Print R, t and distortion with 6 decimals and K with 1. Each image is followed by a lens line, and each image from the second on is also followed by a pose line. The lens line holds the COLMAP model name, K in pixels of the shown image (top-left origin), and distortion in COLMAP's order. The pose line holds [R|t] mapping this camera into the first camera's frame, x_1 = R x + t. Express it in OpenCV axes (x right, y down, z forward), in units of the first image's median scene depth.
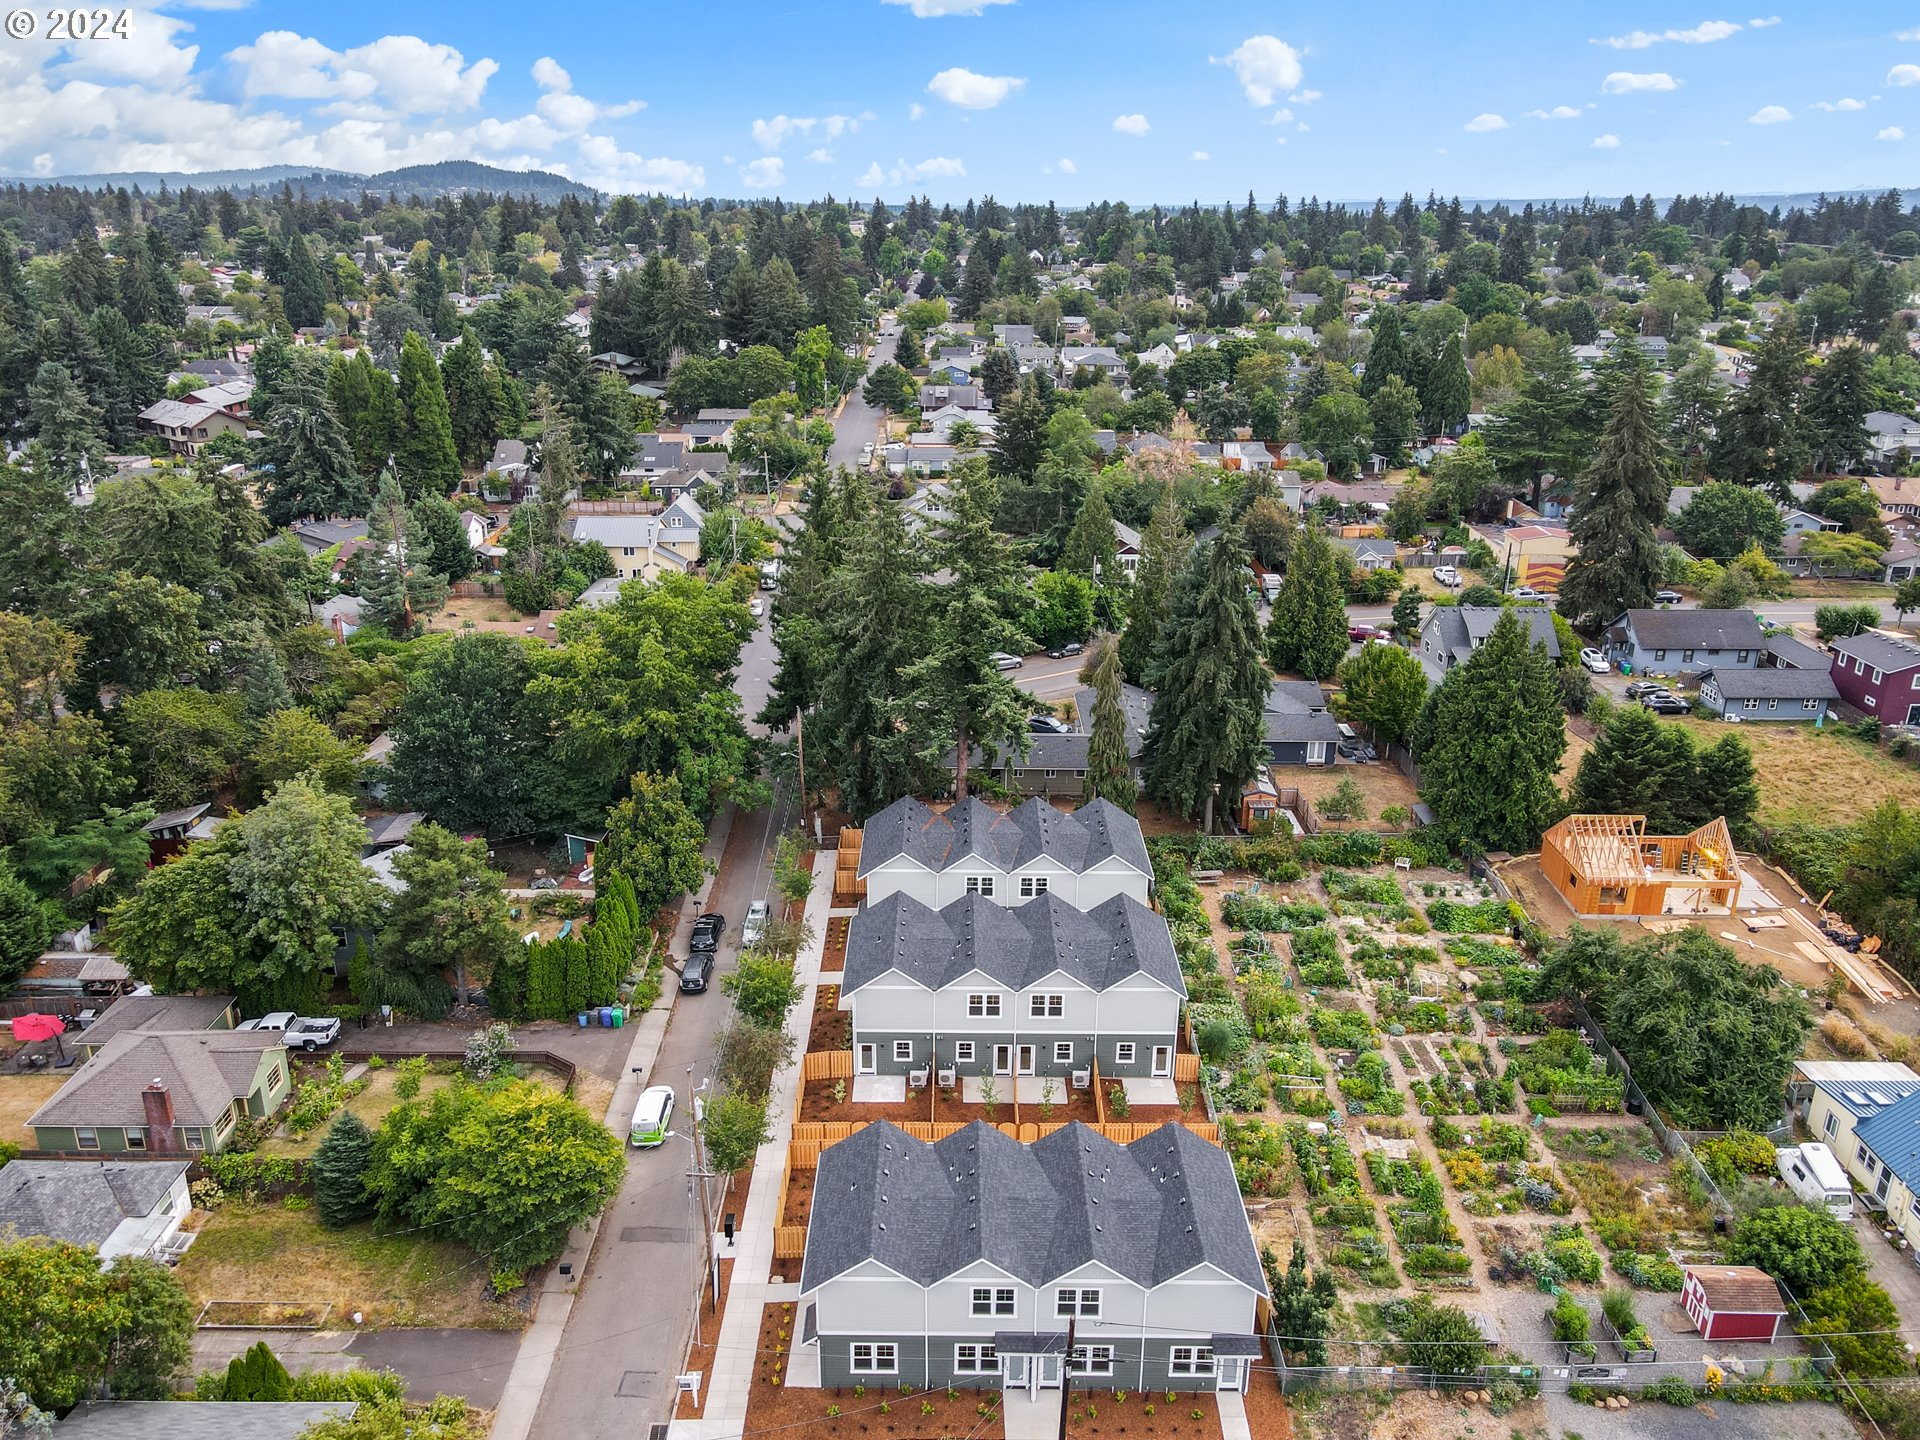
lens RADIAL K [[1402.4, 0, 938.1], [0, 1402.4, 720.3], [0, 0, 1]] dist [-0.000054, -0.002652]
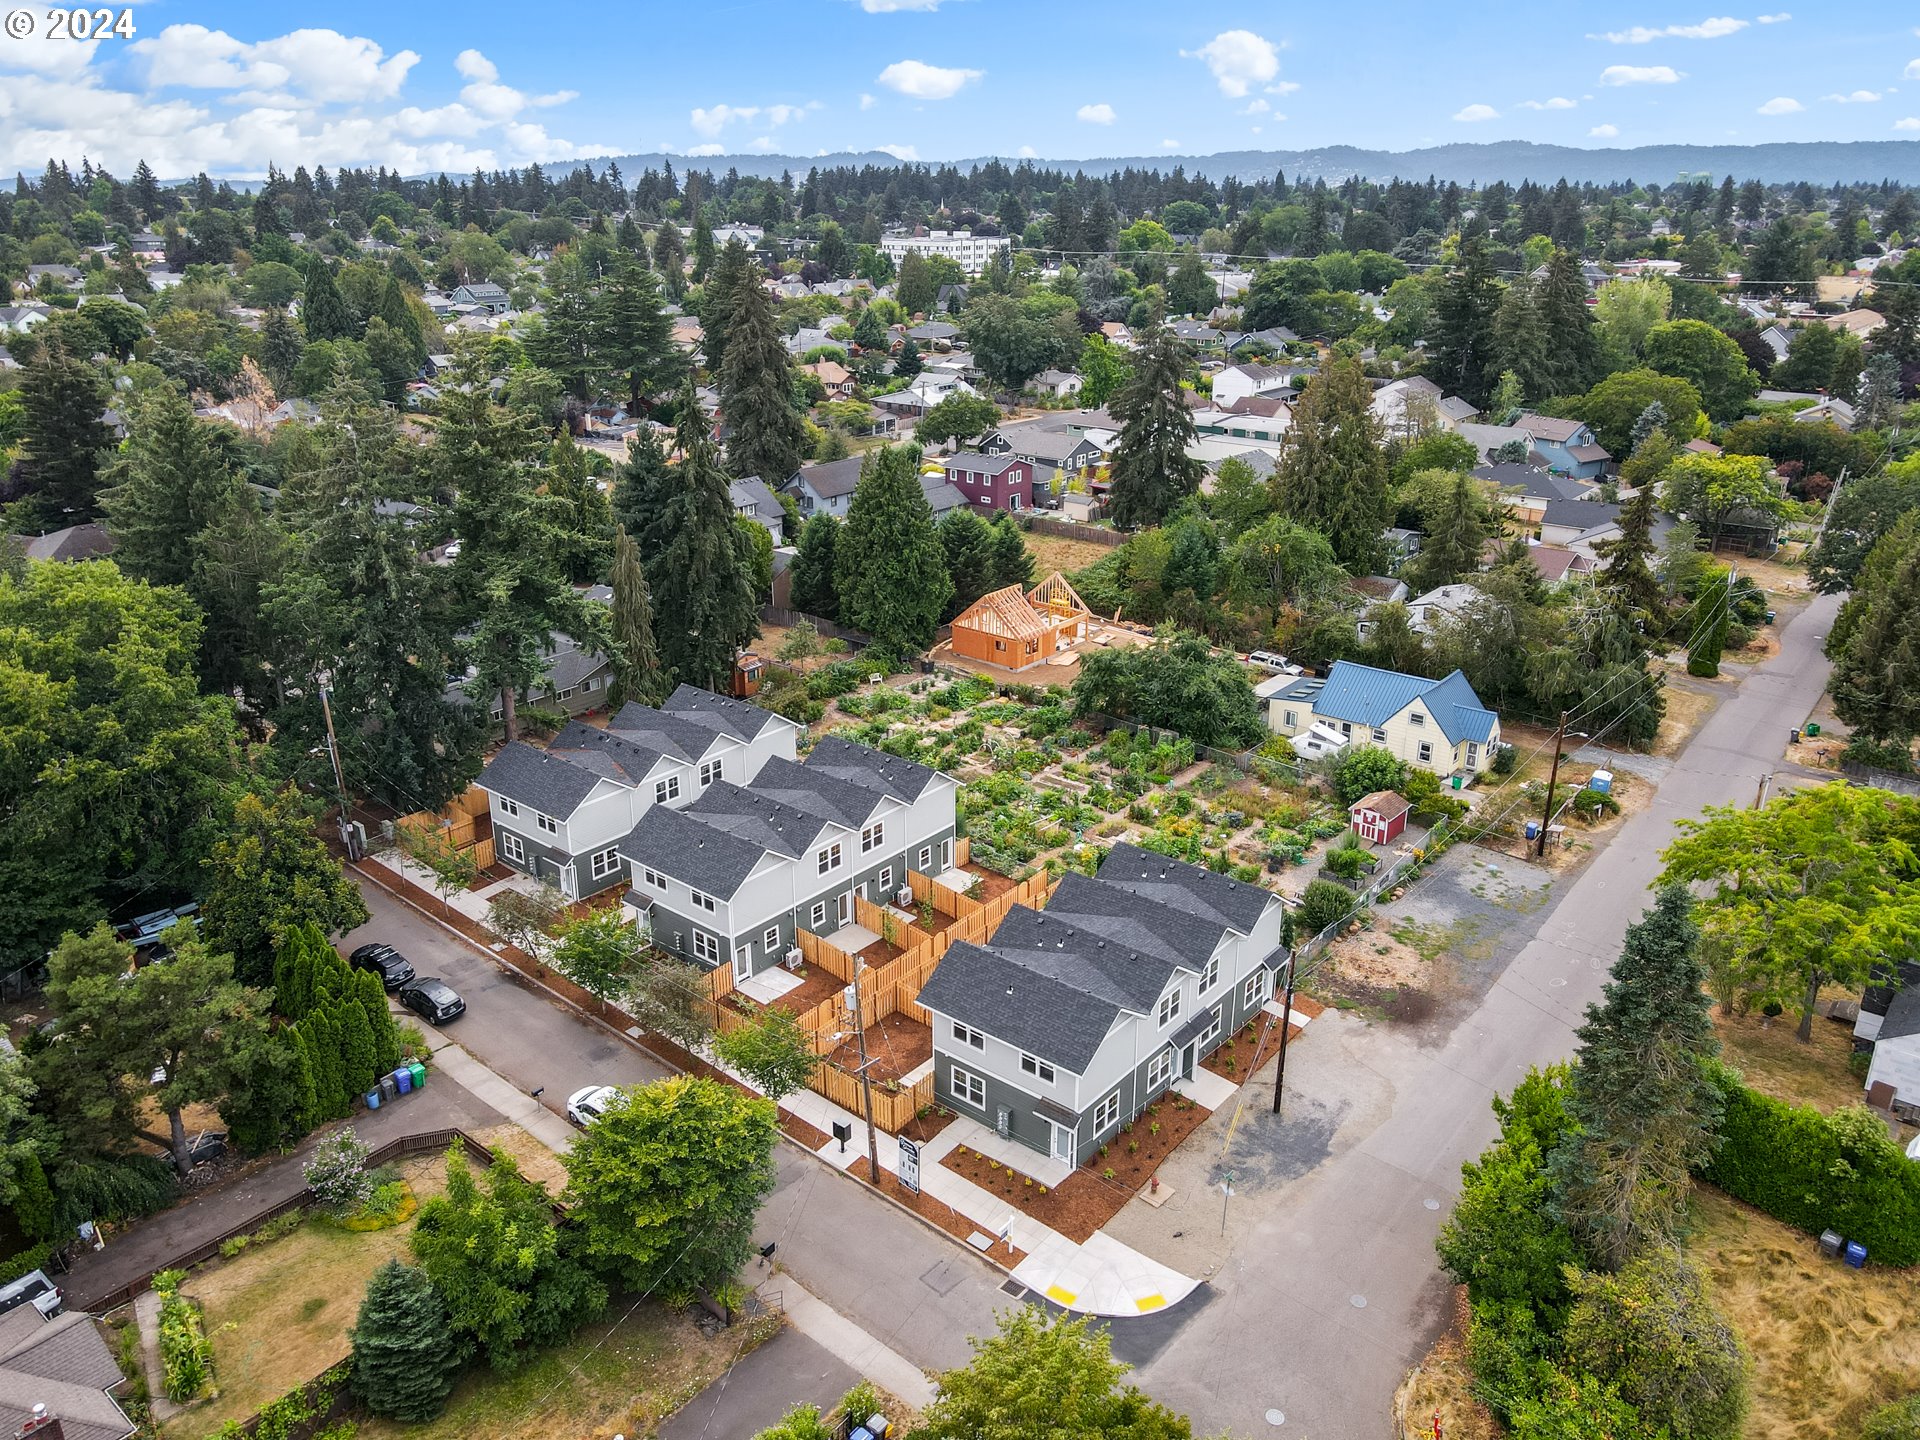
lens RADIAL K [[1402.4, 0, 938.1], [0, 1402.4, 720.3], [0, 0, 1]] dist [-0.000054, -0.002652]
pose [[0.640451, -0.282029, 0.714340, -0.589295], [0.276441, 0.952443, 0.128189, 0.003889], [-0.716521, 0.115374, 0.687958, 0.247865]]
